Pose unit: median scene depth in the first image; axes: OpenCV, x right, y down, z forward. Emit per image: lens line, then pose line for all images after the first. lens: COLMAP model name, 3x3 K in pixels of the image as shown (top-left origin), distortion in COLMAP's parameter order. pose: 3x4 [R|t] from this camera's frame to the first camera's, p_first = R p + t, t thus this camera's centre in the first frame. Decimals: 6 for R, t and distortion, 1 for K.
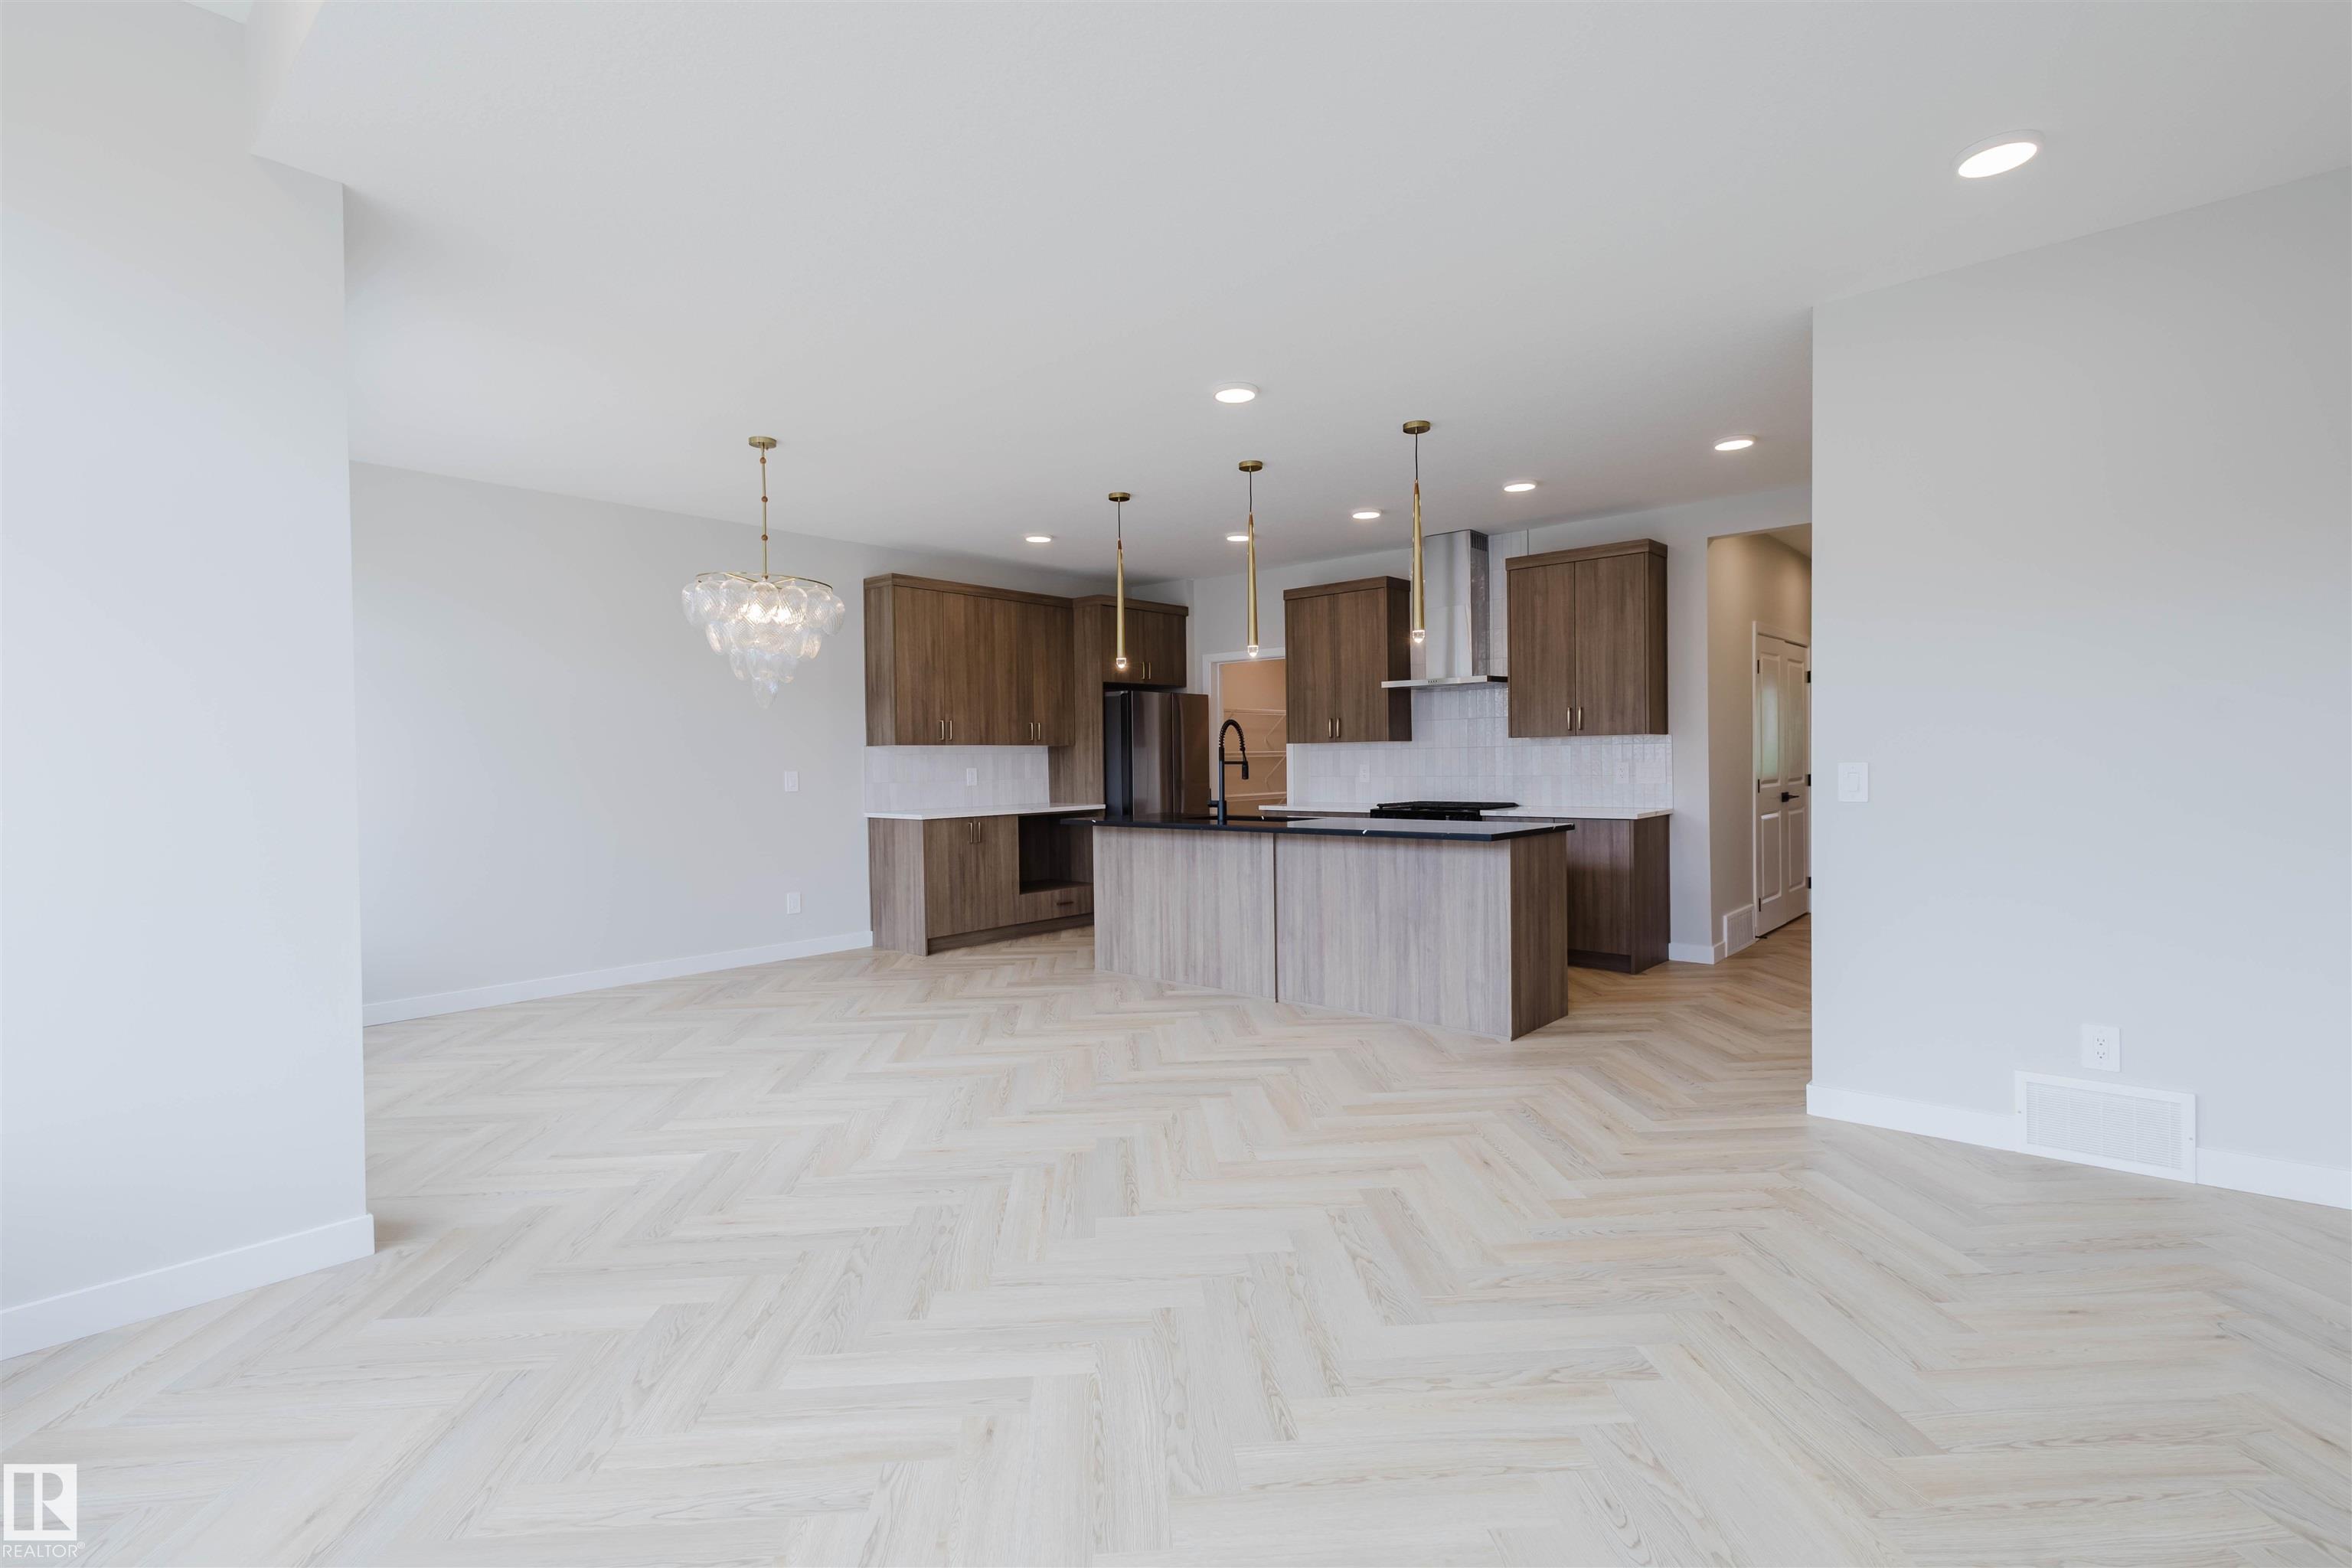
lens RADIAL K [[1088.0, 0, 1168.1], [0, 1088.0, 778.9], [0, 0, 1]] dist [0.014174, -0.002327]
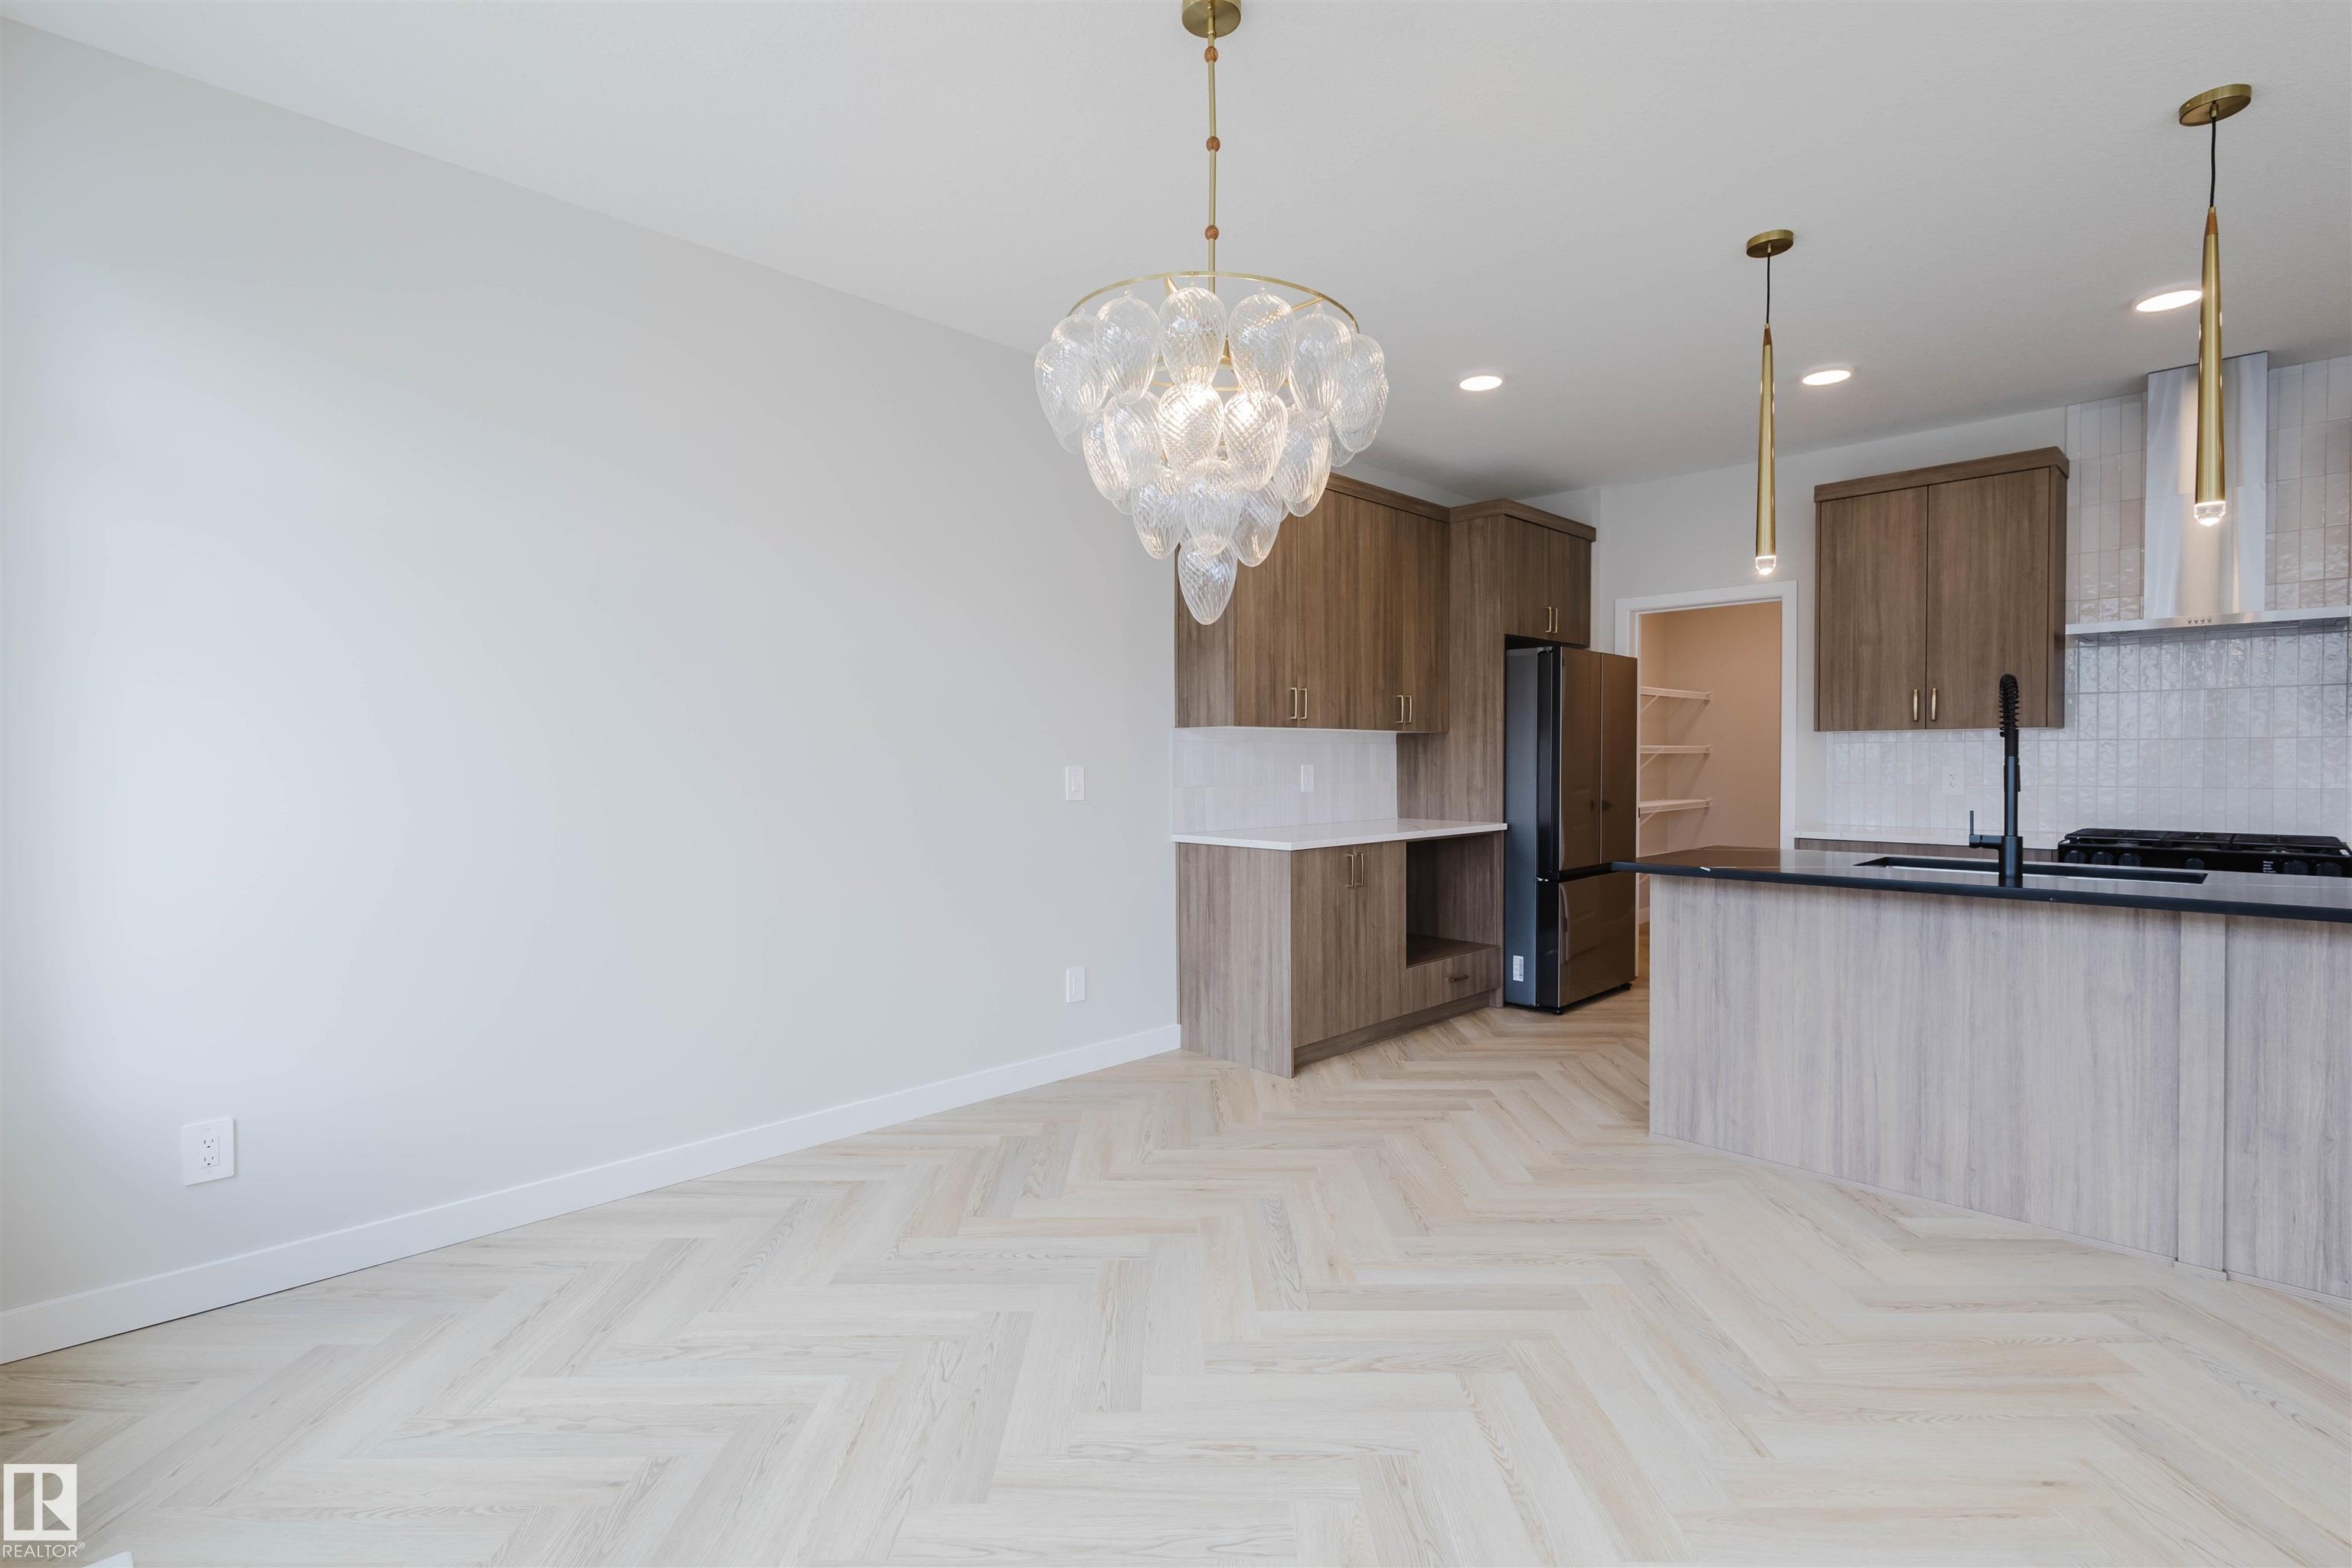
lens RADIAL K [[1088.0, 0, 1168.1], [0, 1088.0, 778.9], [0, 0, 1]] dist [0.014174, -0.002327]
pose [[0.997758, 0.012095, -0.065828, -0.241125], [-0.012049, 0.999927, 0.001093, -0.001480], [0.065837, -0.000297, 0.997830, 0.380035]]
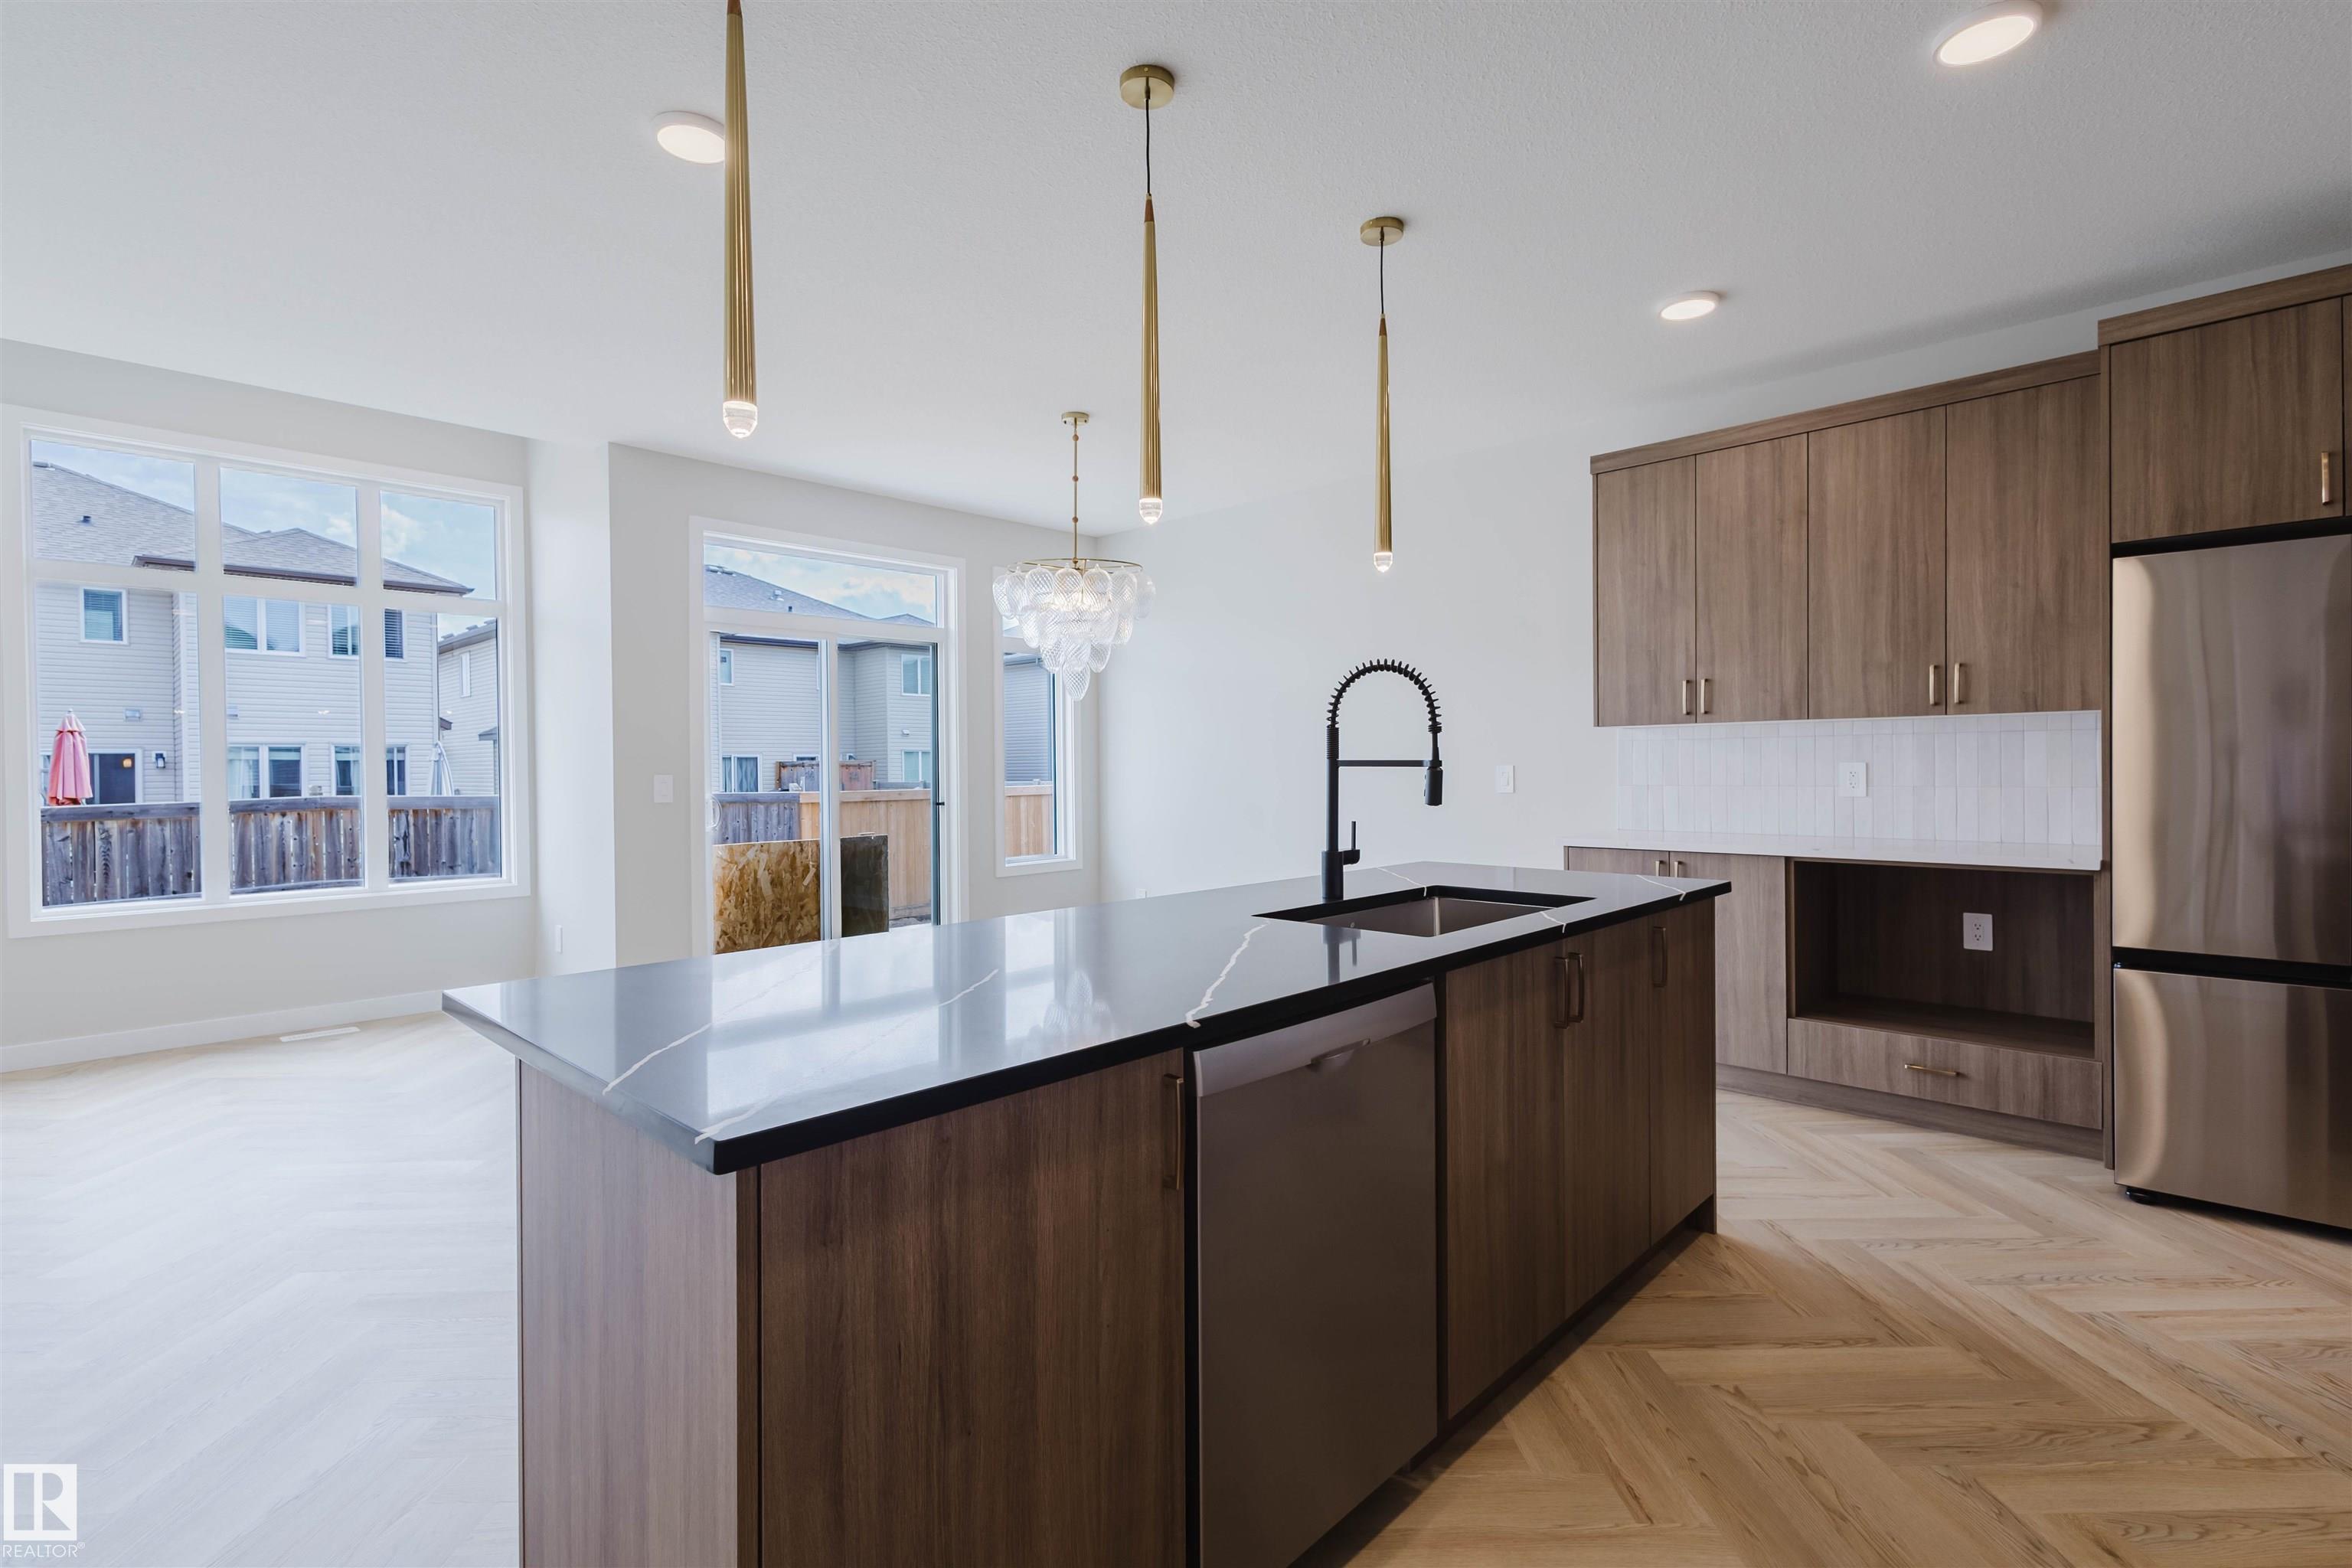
lens RADIAL K [[1088.0, 0, 1168.1], [0, 1088.0, 778.9], [0, 0, 1]] dist [0.014174, -0.002327]
pose [[-0.050232, 0.028589, -0.998328, 0.390190], [-0.005731, 0.999566, 0.028913, -0.016916], [0.998721, 0.007174, -0.050047, 0.765264]]
